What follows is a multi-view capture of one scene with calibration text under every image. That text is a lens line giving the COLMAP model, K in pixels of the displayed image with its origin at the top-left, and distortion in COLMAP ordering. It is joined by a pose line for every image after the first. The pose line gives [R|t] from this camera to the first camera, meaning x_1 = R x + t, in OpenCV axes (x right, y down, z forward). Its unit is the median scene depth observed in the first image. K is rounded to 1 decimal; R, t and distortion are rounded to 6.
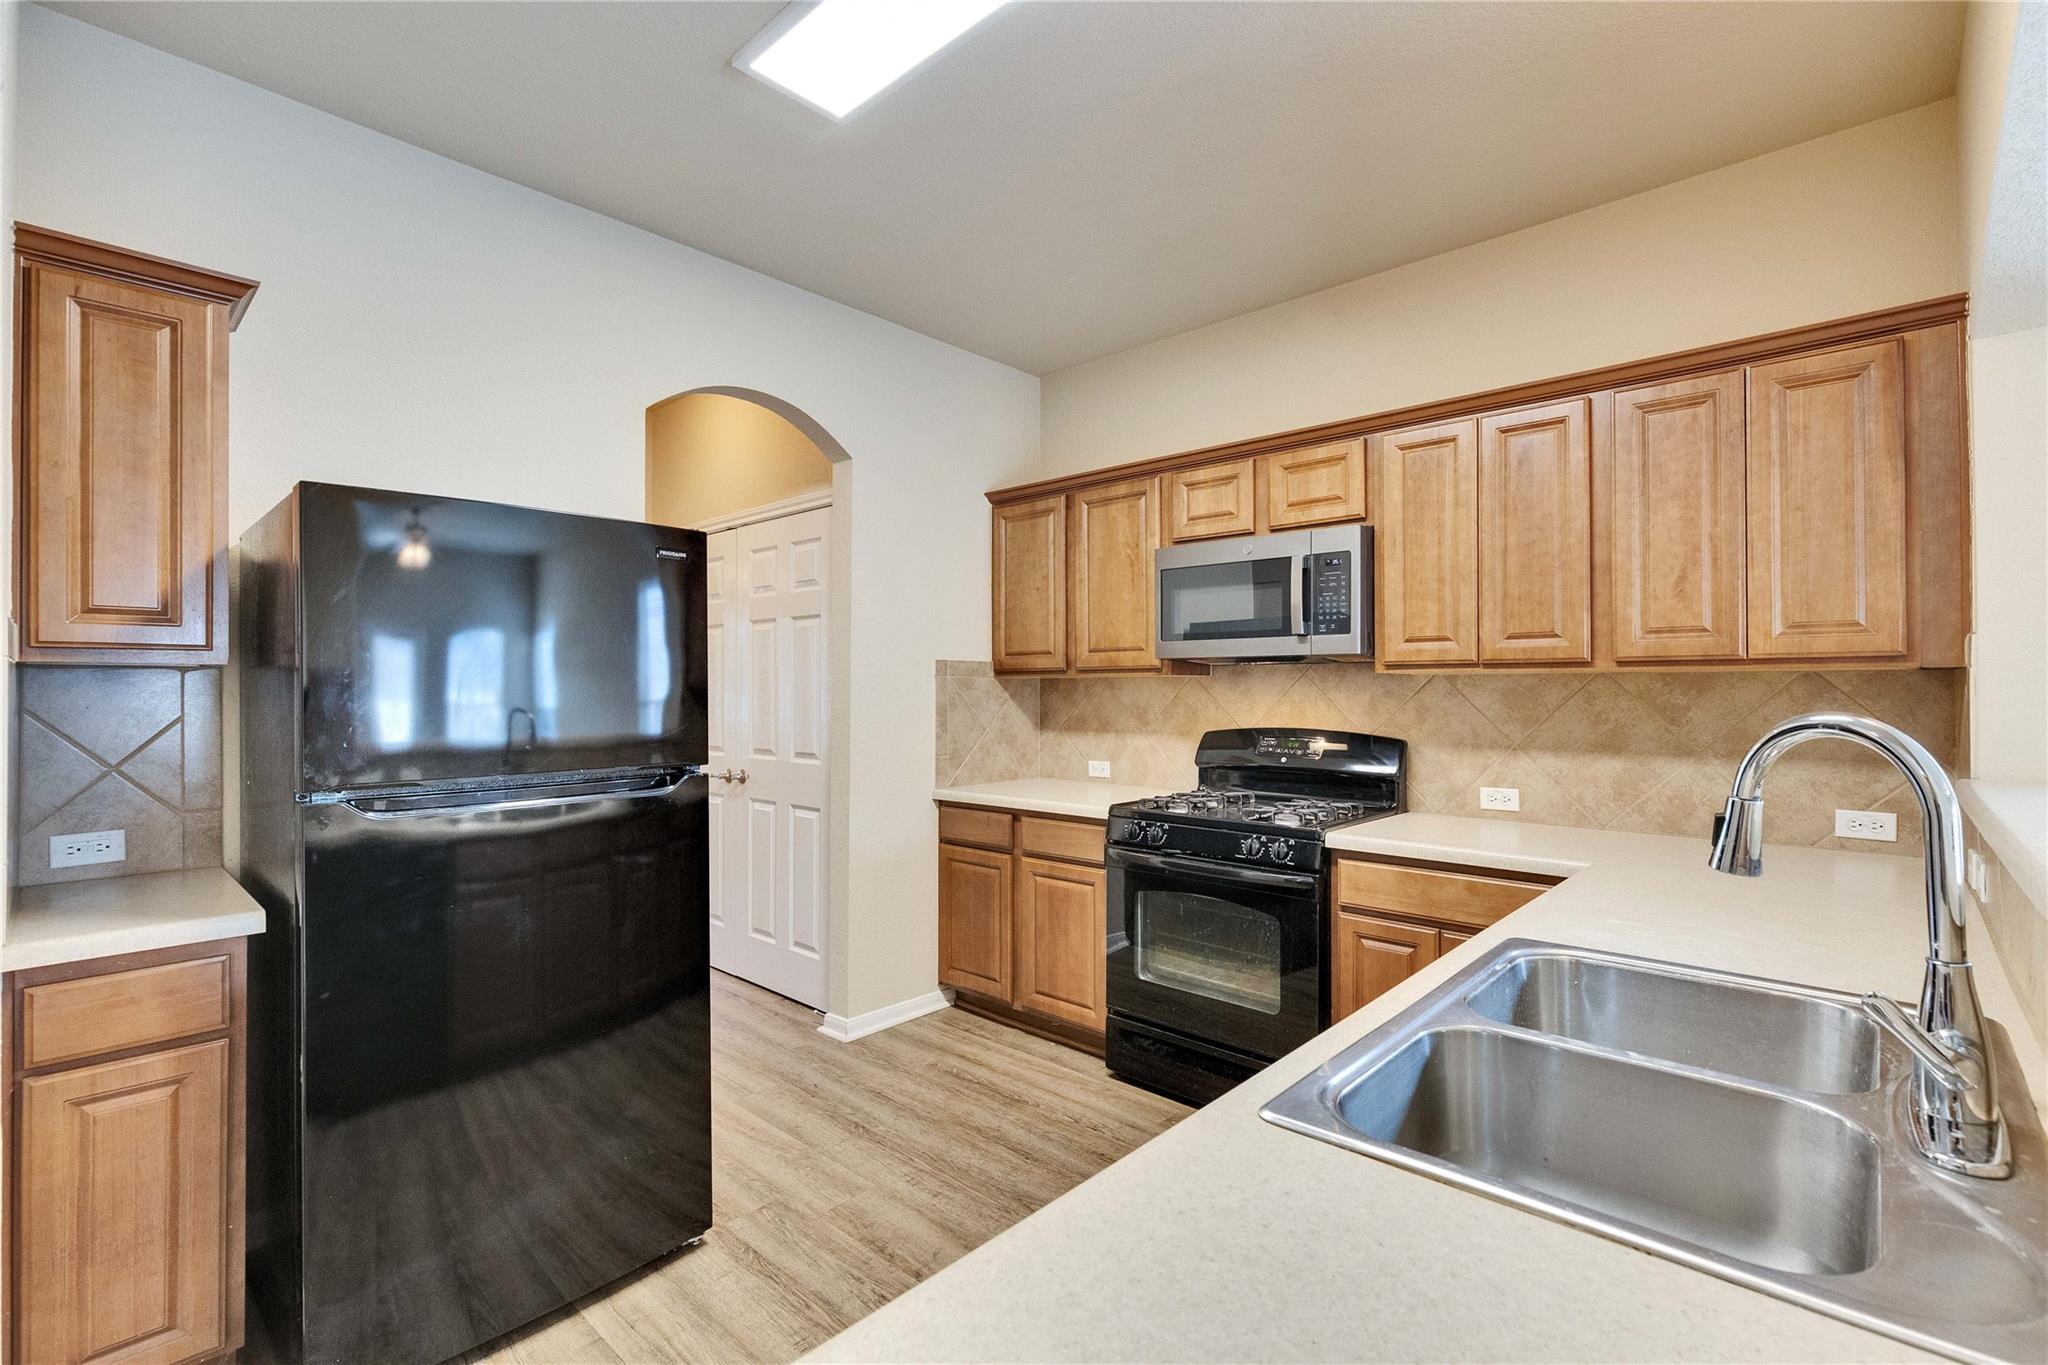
lens RADIAL K [[908.3, 0, 1027.3], [0, 908.3, 684.2], [0, 0, 1]] dist [-0.002725, -0.000461]
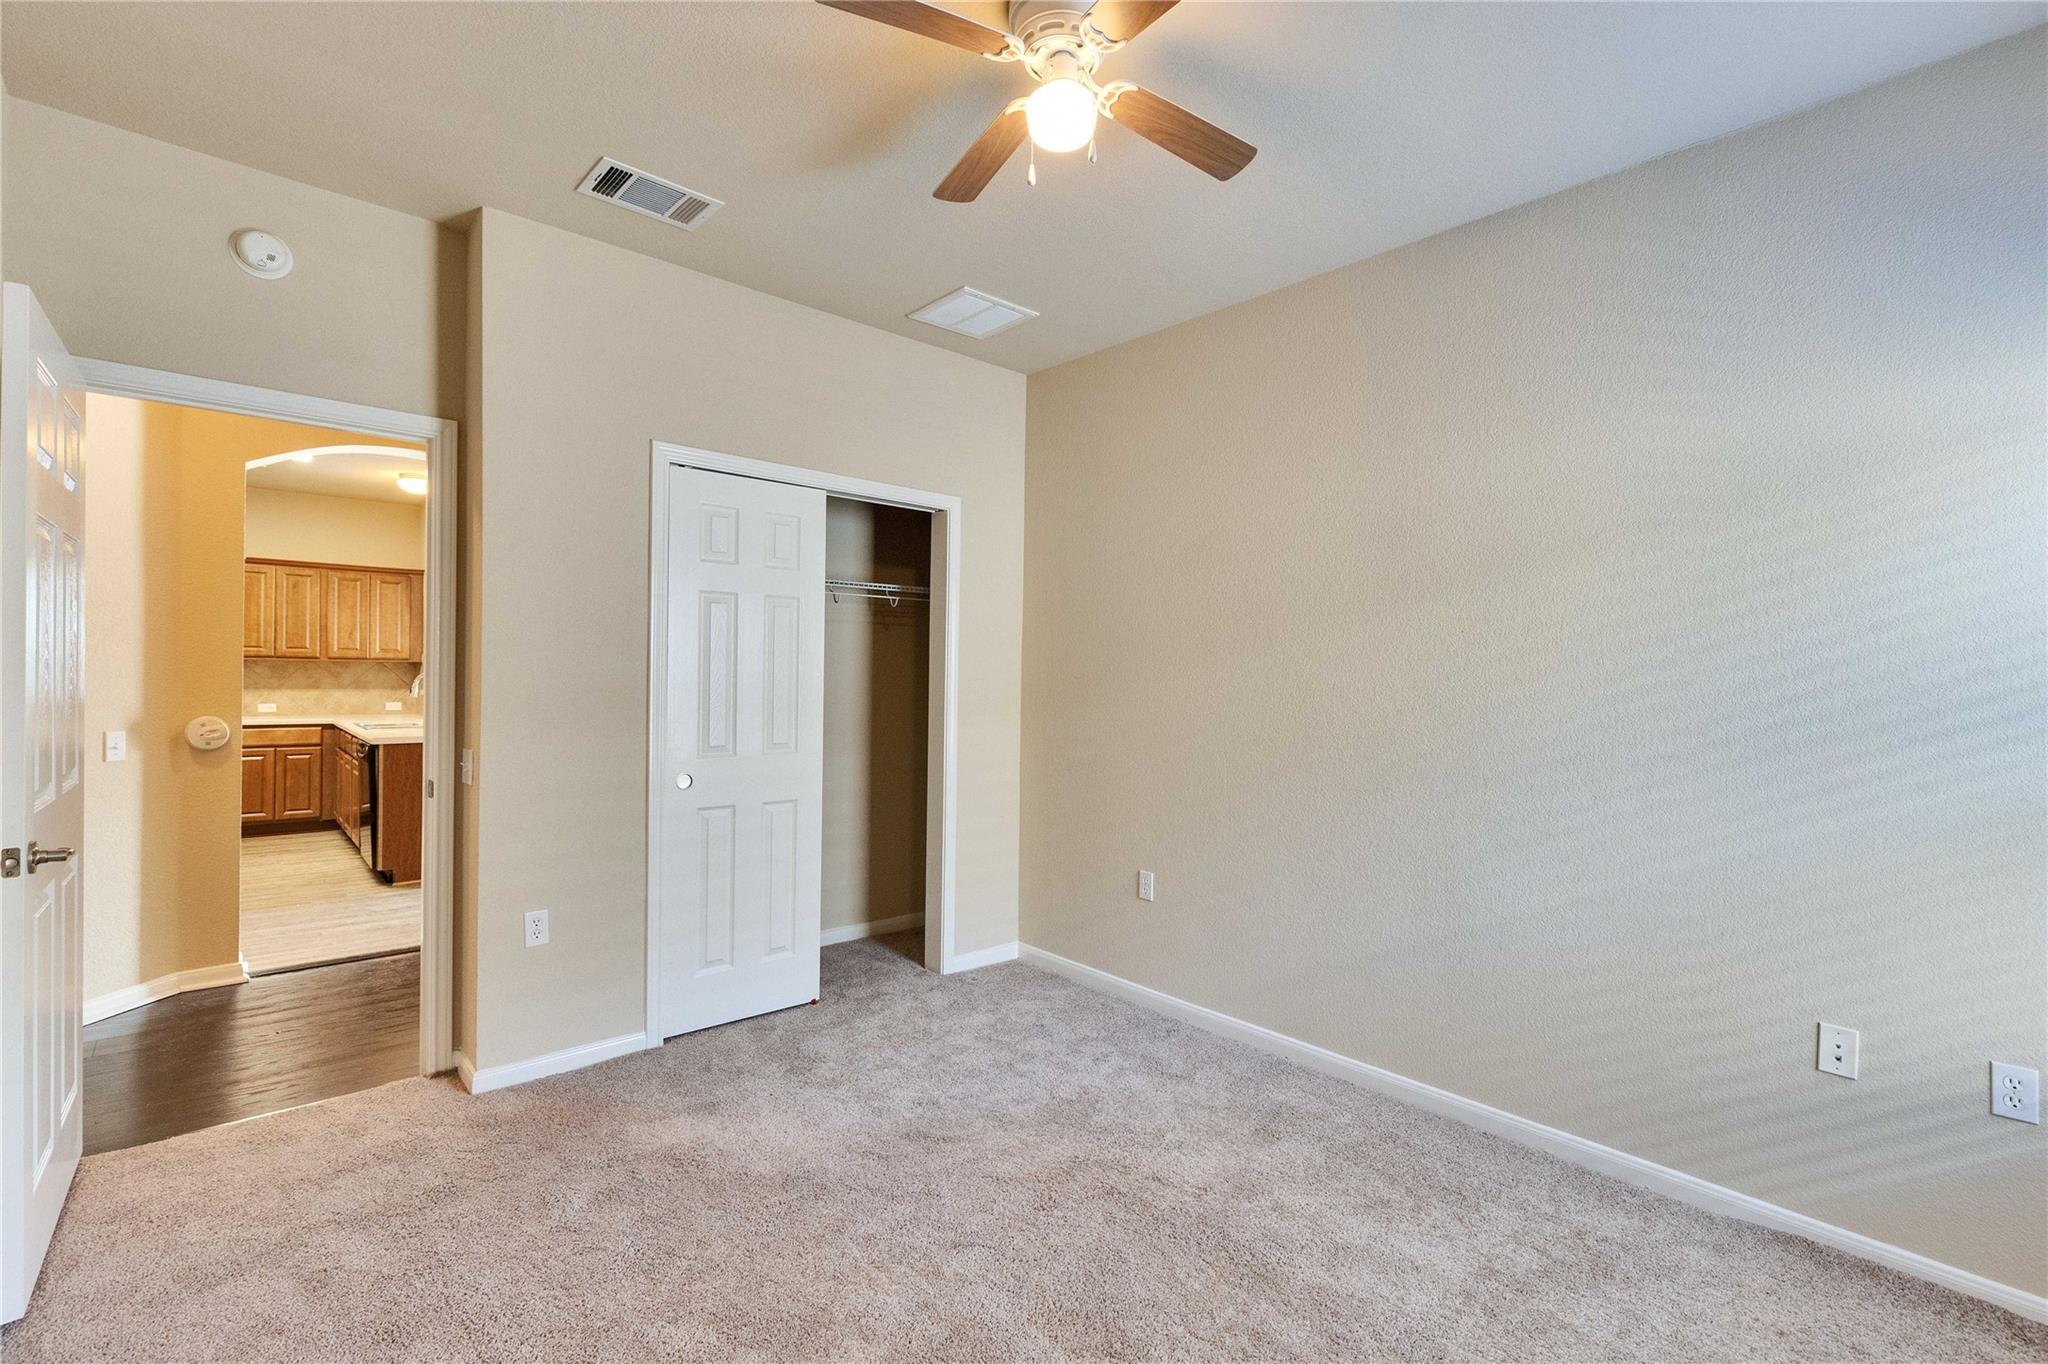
lens RADIAL K [[927.7, 0, 1050.2], [0, 927.7, 682.0], [0, 0, 1]] dist [0.002537, 0.000133]
pose [[0.076486, -0.006124, 0.997052, -1.952791], [-0.020586, 0.999758, 0.007719, -0.014606], [-0.996858, -0.021116, 0.076342, -1.429702]]
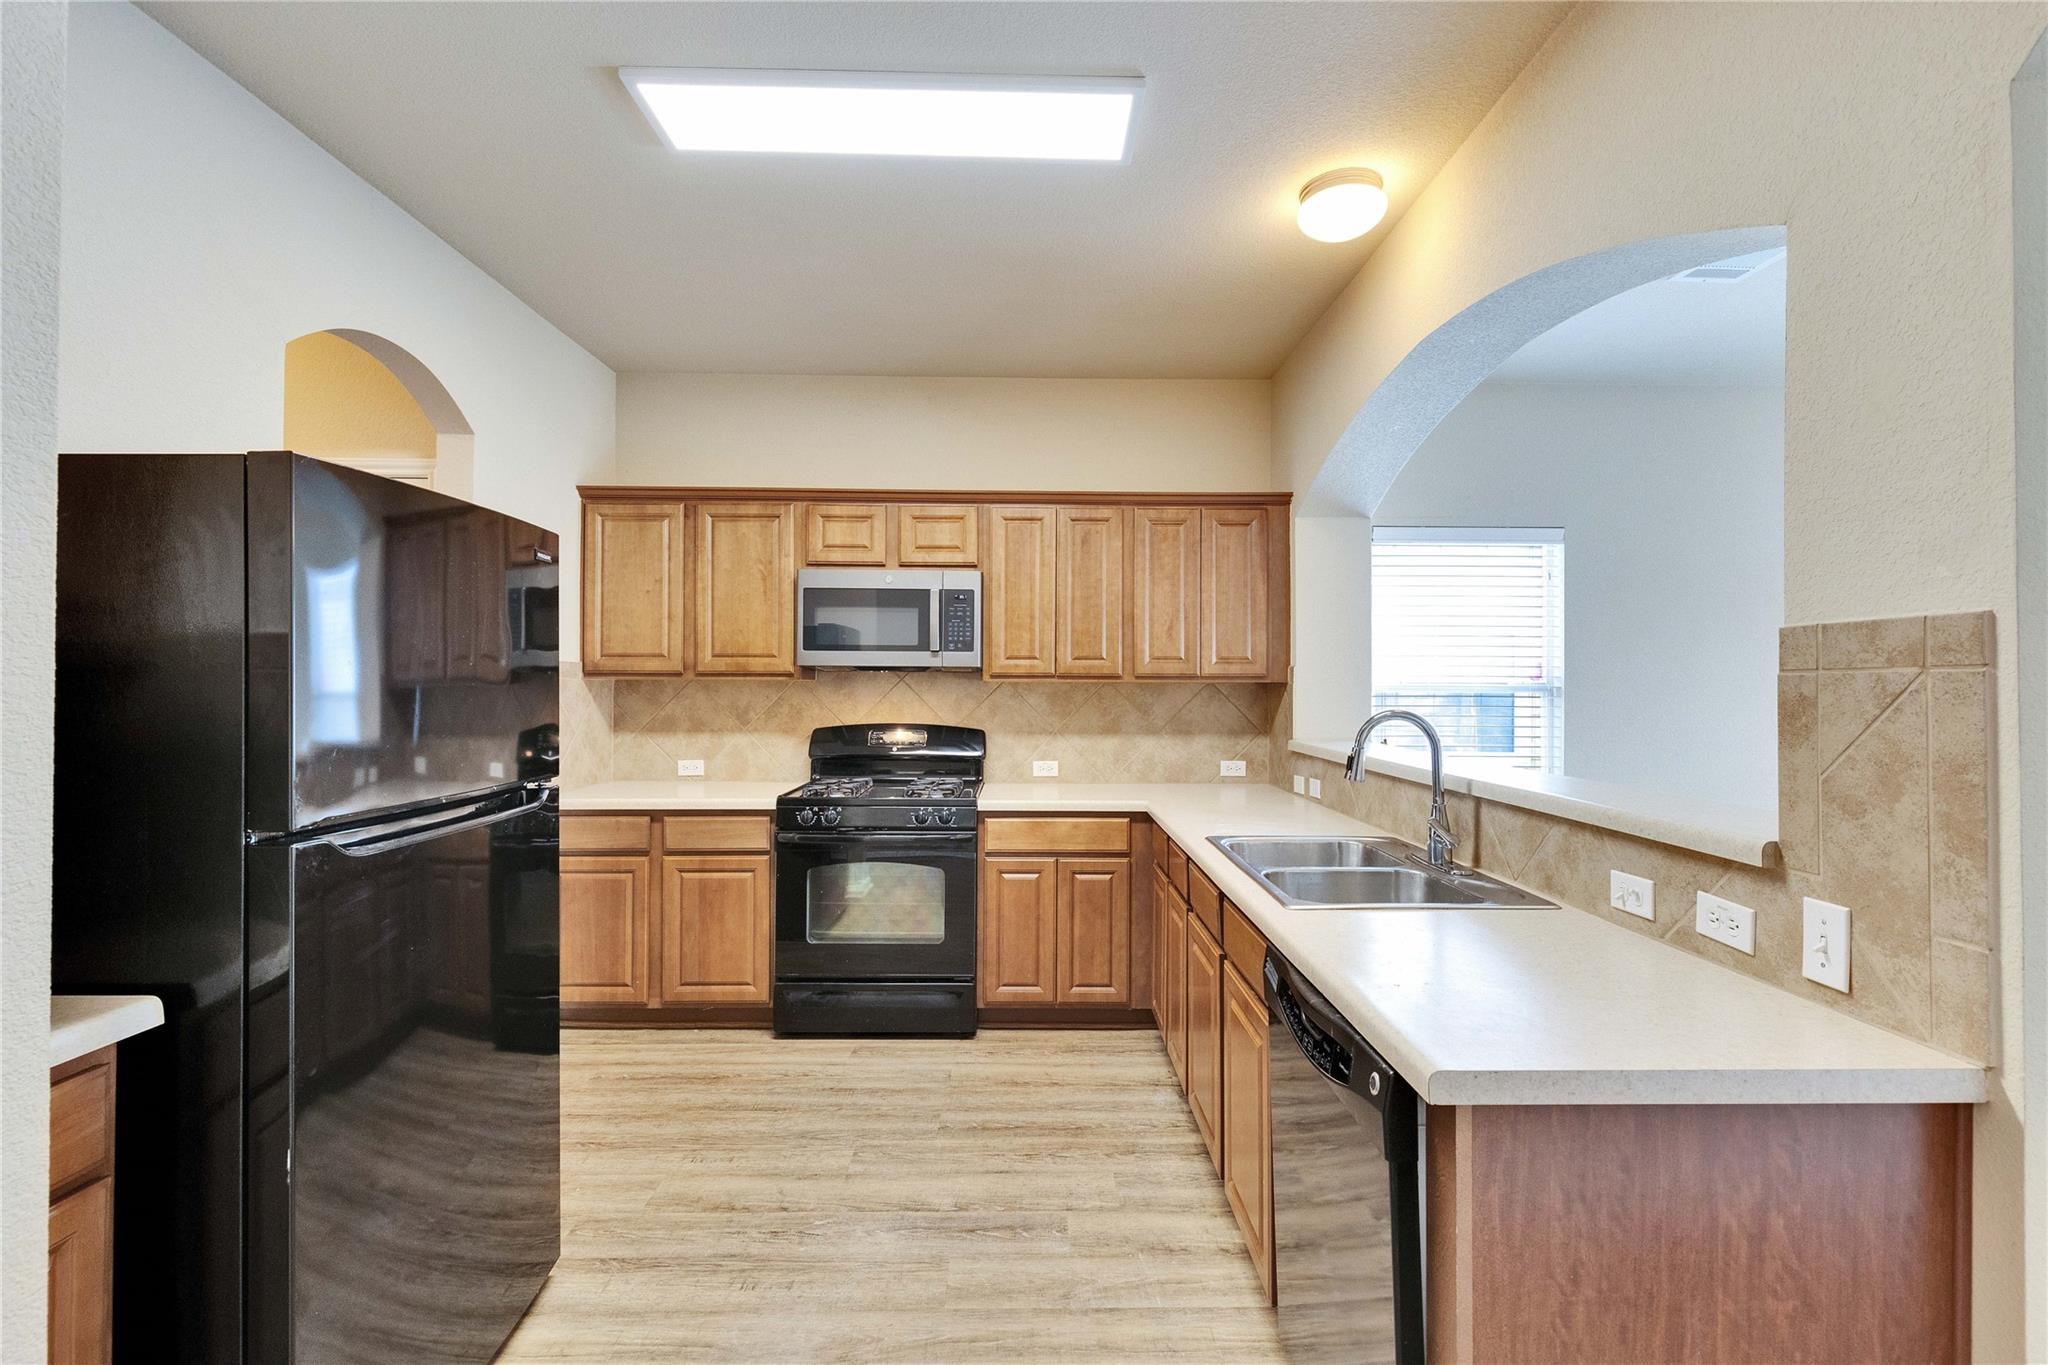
lens RADIAL K [[921.8, 0, 1019.4], [0, 921.8, 677.2], [0, 0, 1]] dist [0.007951, -0.006472]
pose [[0.728845, 0.008262, 0.684629, -0.511346], [-0.008582, 0.999959, -0.002930, -0.014185], [-0.684625, -0.003740, 0.728886, -0.037147]]
